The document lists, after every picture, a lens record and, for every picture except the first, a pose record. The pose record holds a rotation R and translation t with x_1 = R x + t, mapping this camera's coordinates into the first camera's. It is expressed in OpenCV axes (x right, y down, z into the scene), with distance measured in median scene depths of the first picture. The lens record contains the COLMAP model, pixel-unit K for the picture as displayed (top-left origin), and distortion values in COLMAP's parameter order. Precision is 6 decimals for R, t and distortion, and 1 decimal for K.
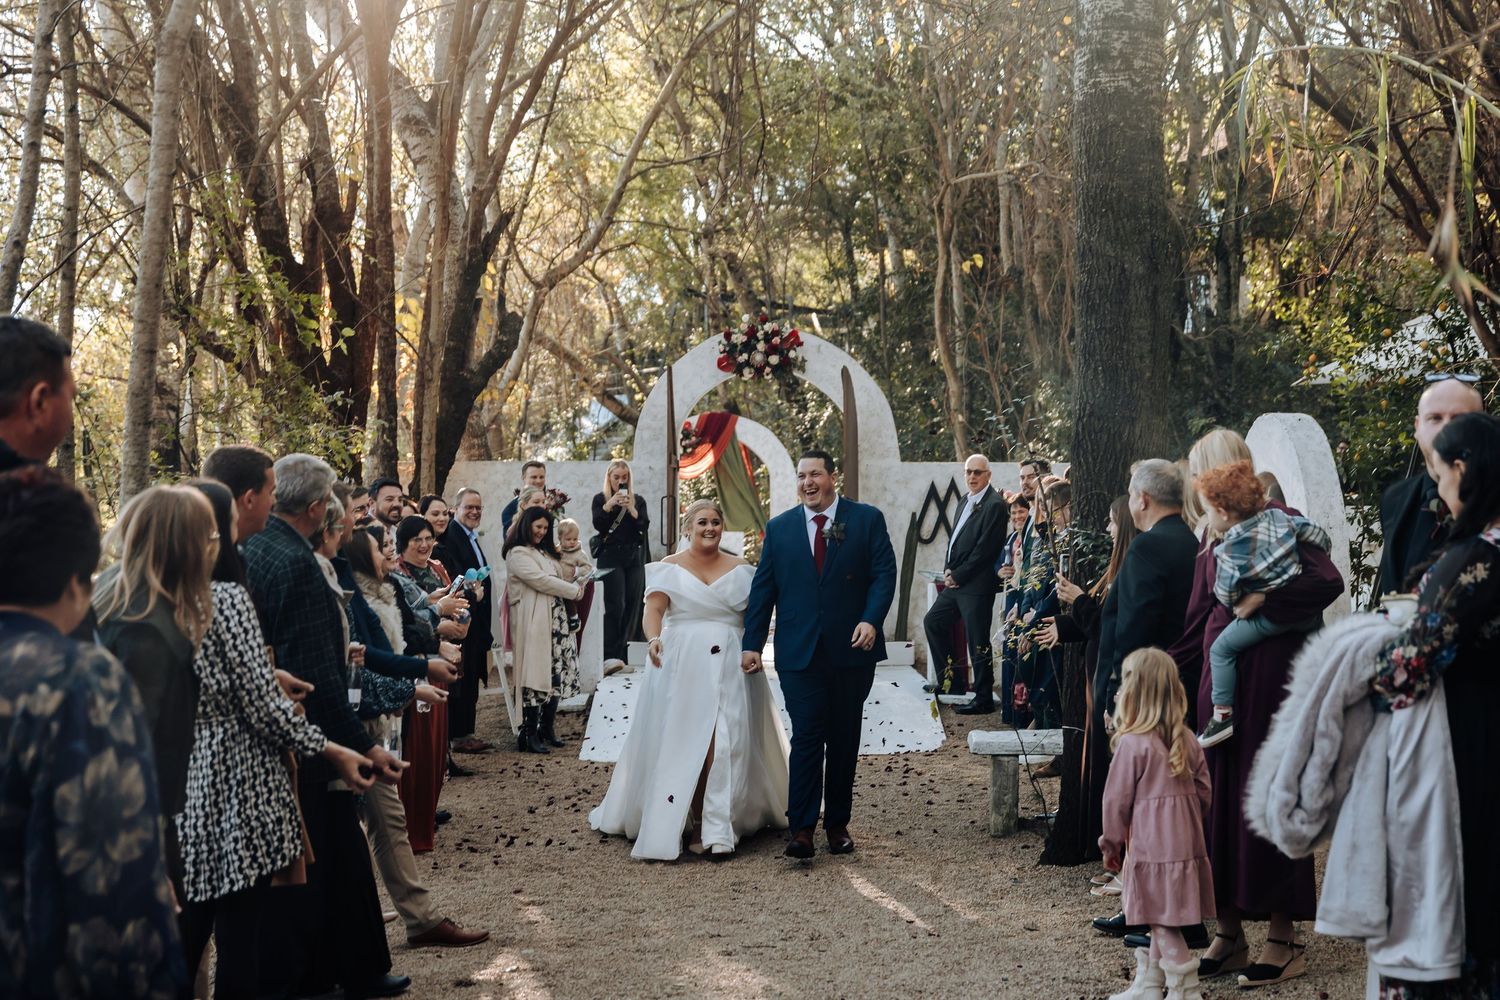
lens RADIAL K [[2026.5, 0, 750.0], [0, 2026.5, 500.0], [0, 0, 1]] dist [-0.012934, 0.057412]
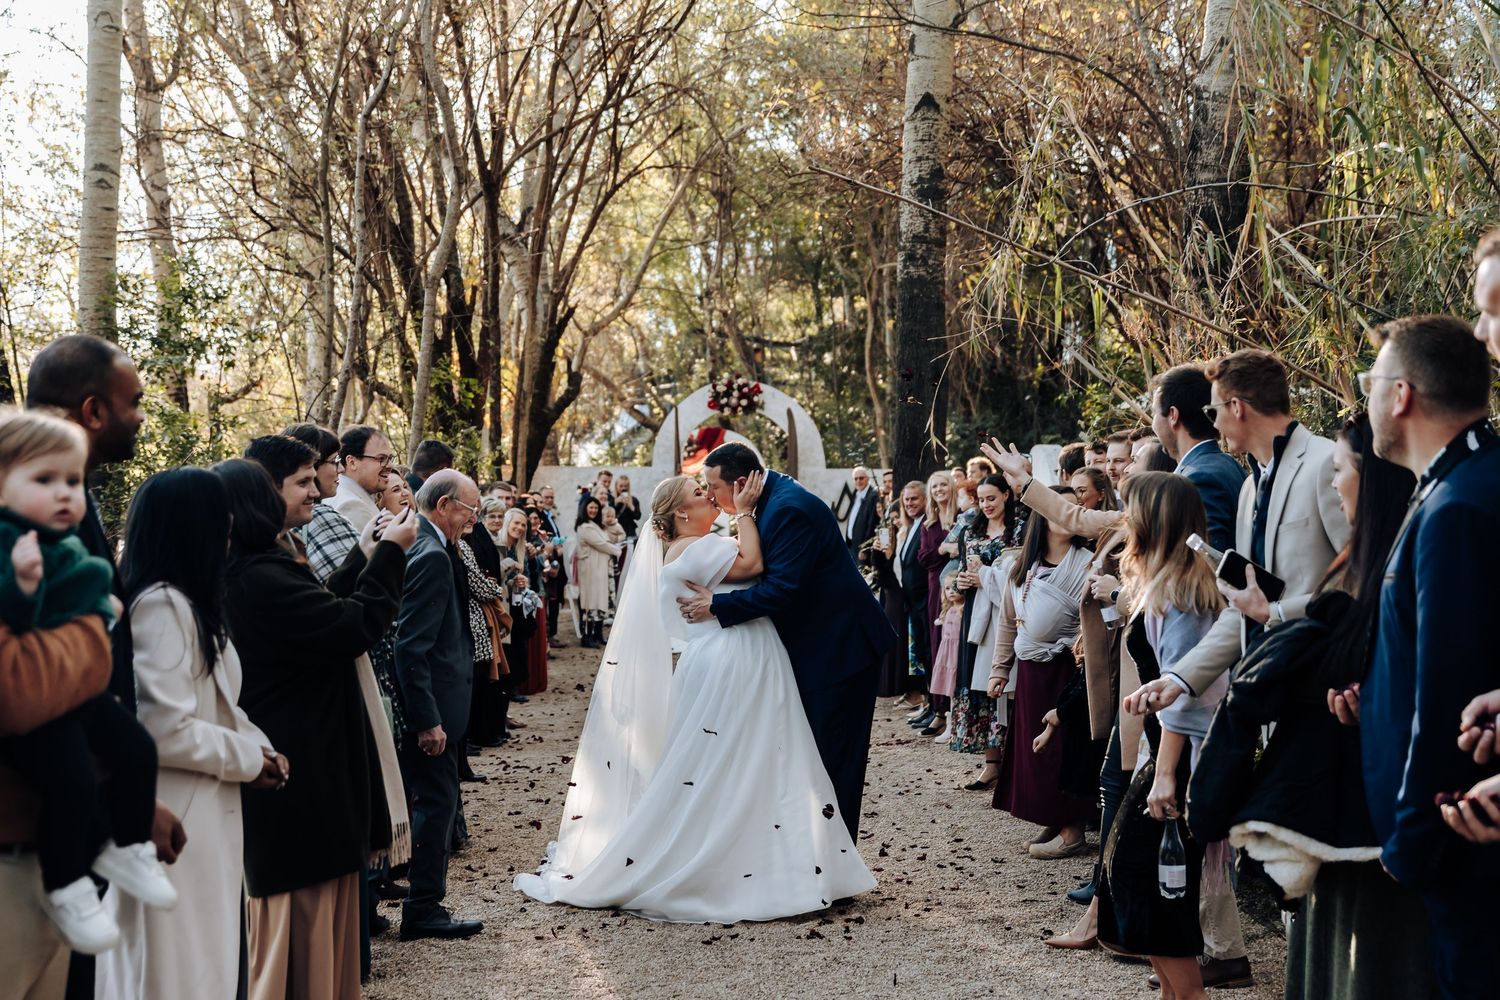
lens RADIAL K [[1609.8, 0, 750.0], [0, 1609.8, 500.0], [0, 0, 1]] dist [-0.016341, -0.012178]
pose [[0.999959, 0.008260, 0.003588, 0.012677], [-0.008296, 0.999913, 0.010236, -0.007031], [-0.003503, -0.010266, 0.999941, -0.233953]]
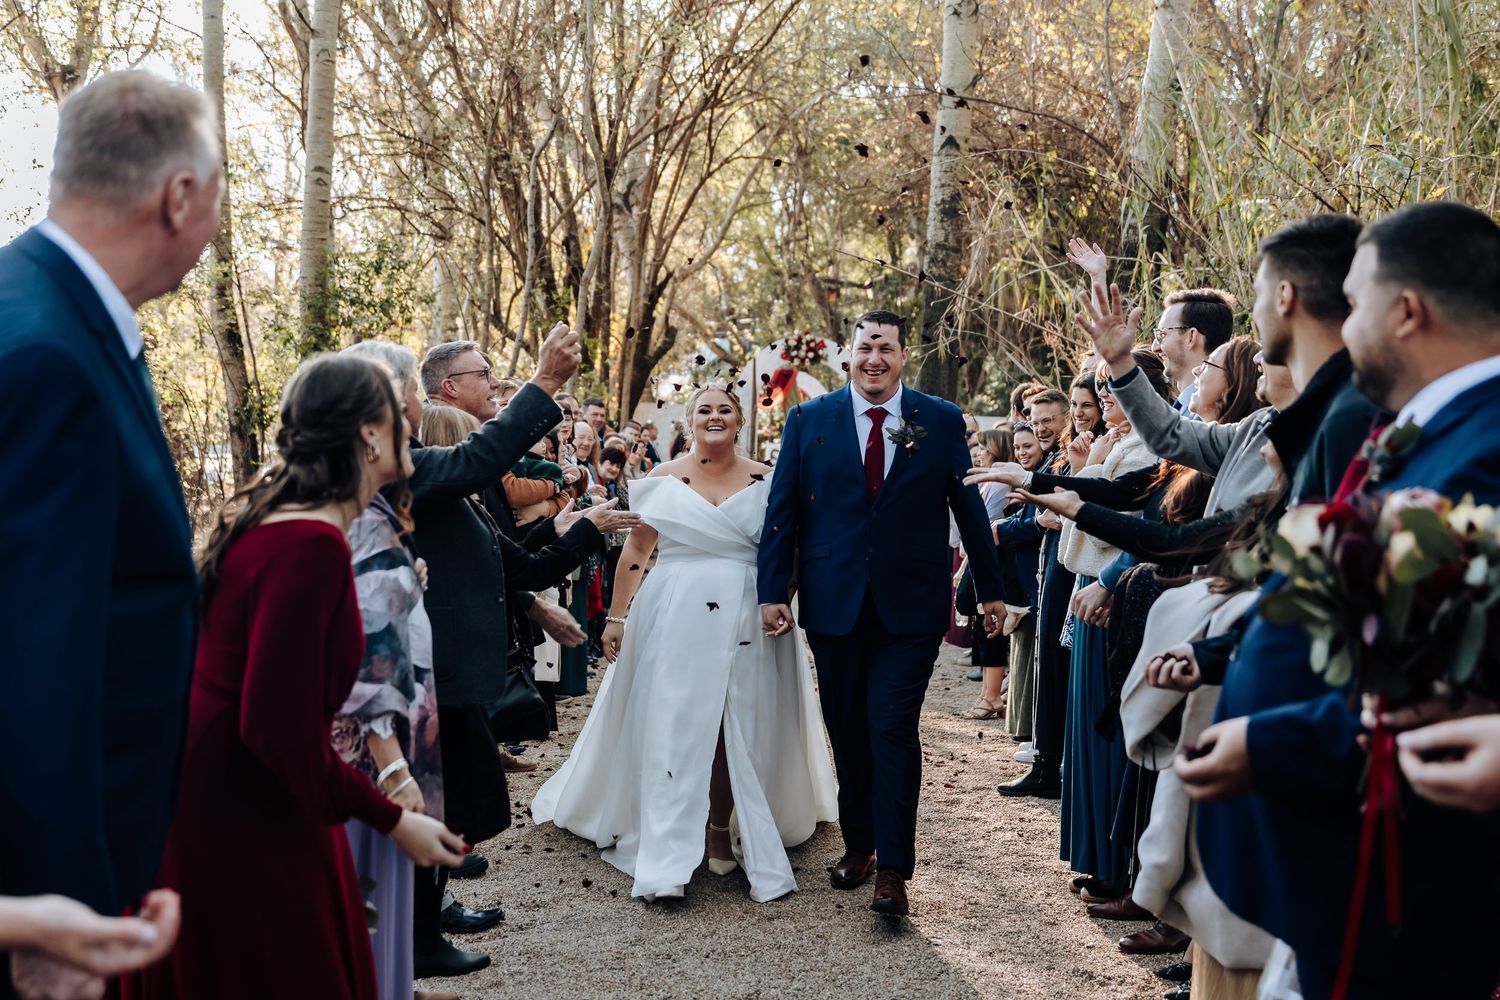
lens RADIAL K [[1609.8, 0, 750.0], [0, 1609.8, 500.0], [0, 0, 1]] dist [-0.016341, -0.012178]
pose [[0.998308, 0.040067, -0.042148, 0.023753], [-0.037716, 0.997764, 0.055182, -0.015653], [0.044265, -0.053499, 0.997586, -0.485239]]
